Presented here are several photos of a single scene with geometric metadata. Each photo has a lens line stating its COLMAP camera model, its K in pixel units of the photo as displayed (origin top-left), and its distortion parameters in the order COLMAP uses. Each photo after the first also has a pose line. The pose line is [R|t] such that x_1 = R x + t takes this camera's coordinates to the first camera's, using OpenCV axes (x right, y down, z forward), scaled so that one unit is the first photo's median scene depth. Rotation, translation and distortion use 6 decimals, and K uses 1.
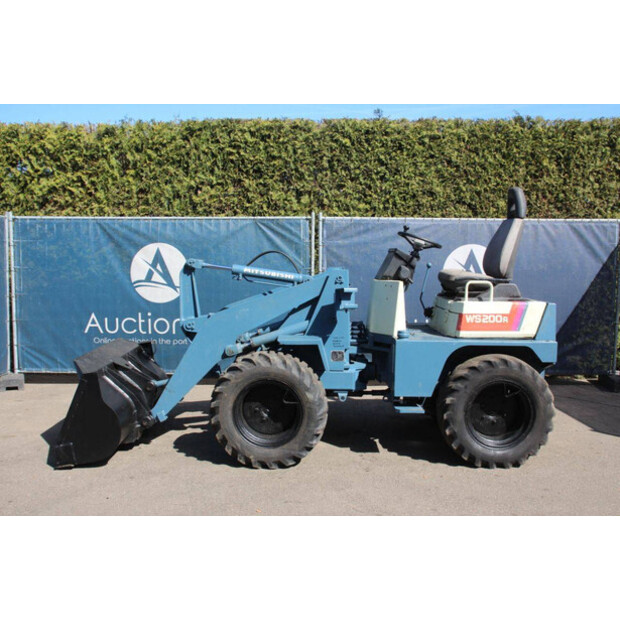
lens RADIAL K [[625.0, 0, 314.8], [0, 625.0, 302.7], [0, 0, 1]] dist [-0.111503, 0.197254]
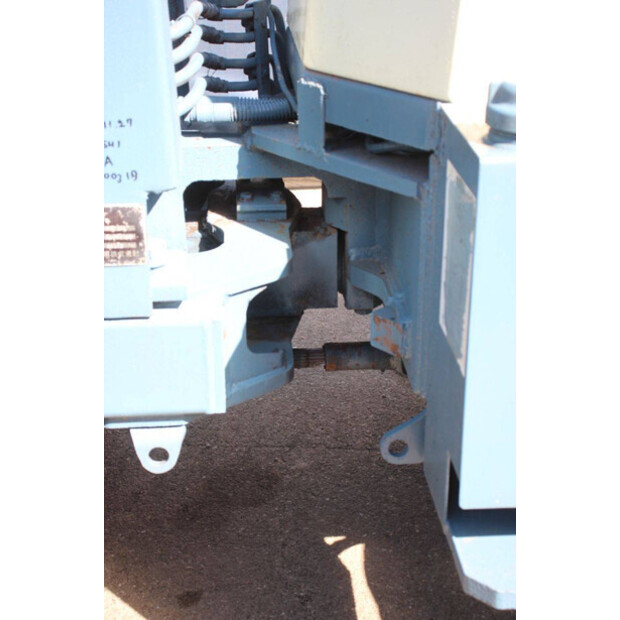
lens RADIAL K [[1109.9, 0, 310.0], [0, 1109.9, 310.0], [0, 0, 1]] dist [0.207033, -0.005375]
pose [[0.997032, -0.044218, 0.063026, 0.045082], [0.020882, 0.943250, 0.331425, 0.005691], [-0.074105, -0.329125, 0.941374, 0.458924]]
